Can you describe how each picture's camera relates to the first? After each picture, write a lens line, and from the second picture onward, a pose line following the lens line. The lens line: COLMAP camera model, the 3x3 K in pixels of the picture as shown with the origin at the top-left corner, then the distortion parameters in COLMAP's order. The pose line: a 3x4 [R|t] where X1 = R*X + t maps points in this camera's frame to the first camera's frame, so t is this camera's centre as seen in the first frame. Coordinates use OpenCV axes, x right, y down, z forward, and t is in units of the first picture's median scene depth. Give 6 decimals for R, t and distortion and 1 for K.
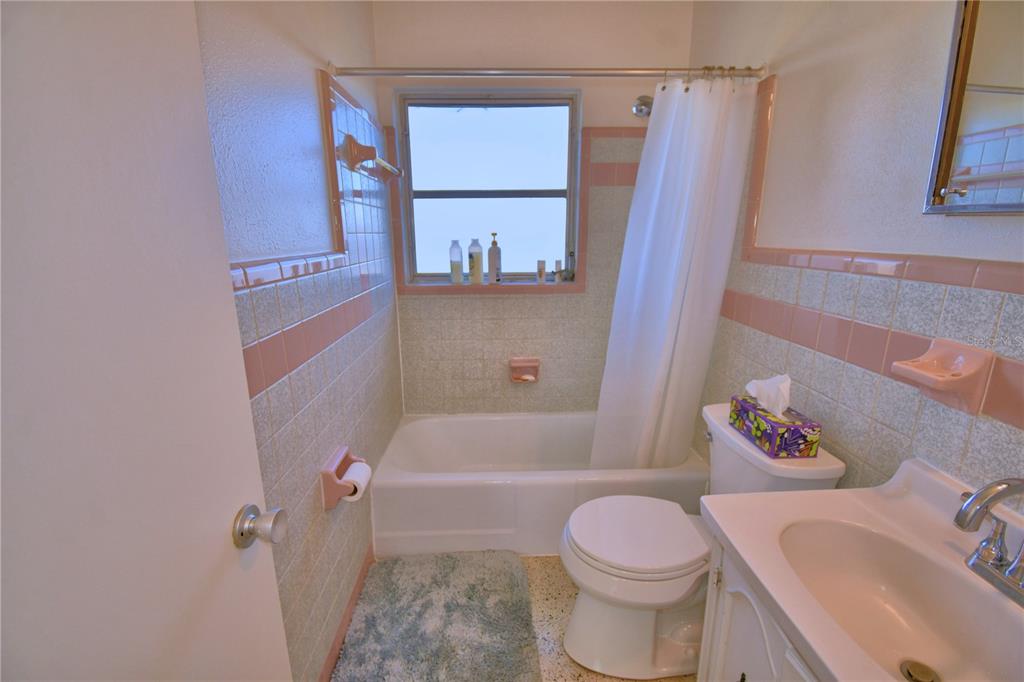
lens RADIAL K [[450.8, 0, 505.3], [0, 450.8, 337.7], [0, 0, 1]] dist [0.027412, -0.029723]
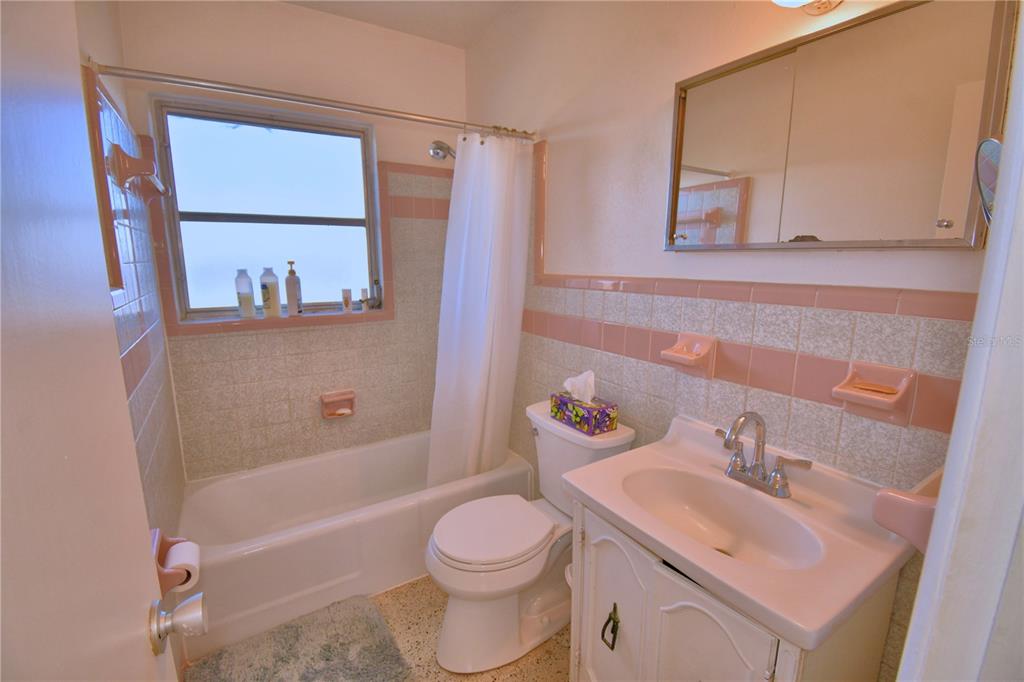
lens RADIAL K [[450.8, 0, 505.3], [0, 450.8, 337.7], [0, 0, 1]] dist [0.027412, -0.029723]
pose [[0.867665, -0.082796, 0.490207, -0.160152], [0.110700, 0.993455, -0.028144, -0.002224], [-0.484668, 0.078686, 0.871152, -0.015890]]
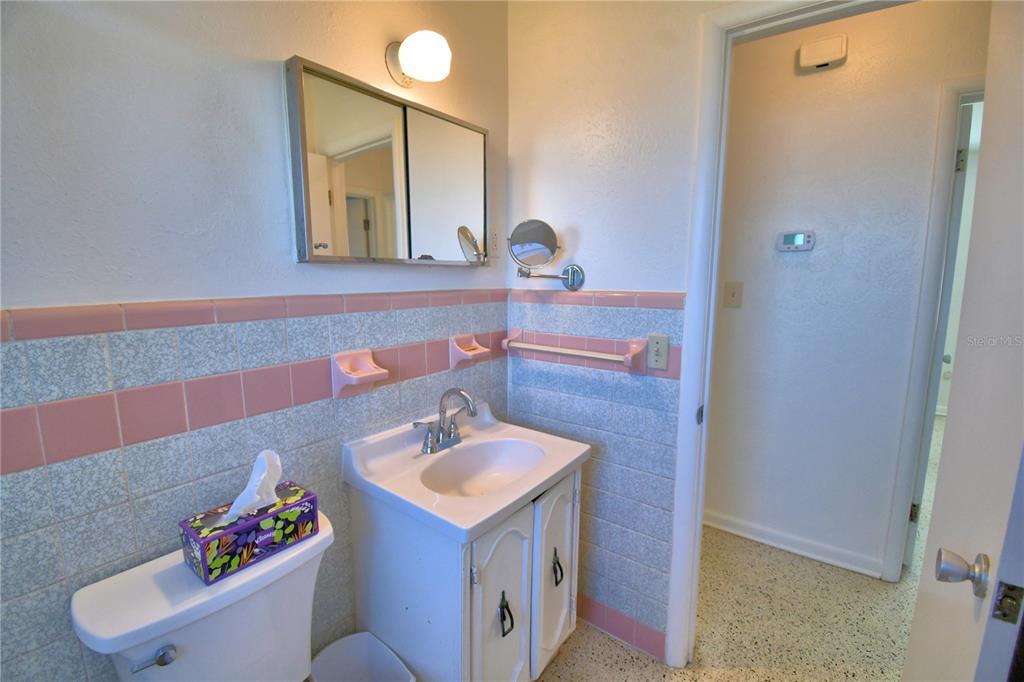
lens RADIAL K [[450.8, 0, 505.3], [0, 450.8, 337.7], [0, 0, 1]] dist [0.027412, -0.029723]
pose [[-0.774219, -0.086801, 0.626938, -0.140670], [0.144783, 0.939996, 0.308941, -0.210491], [-0.616136, 0.329958, -0.715195, 0.891964]]
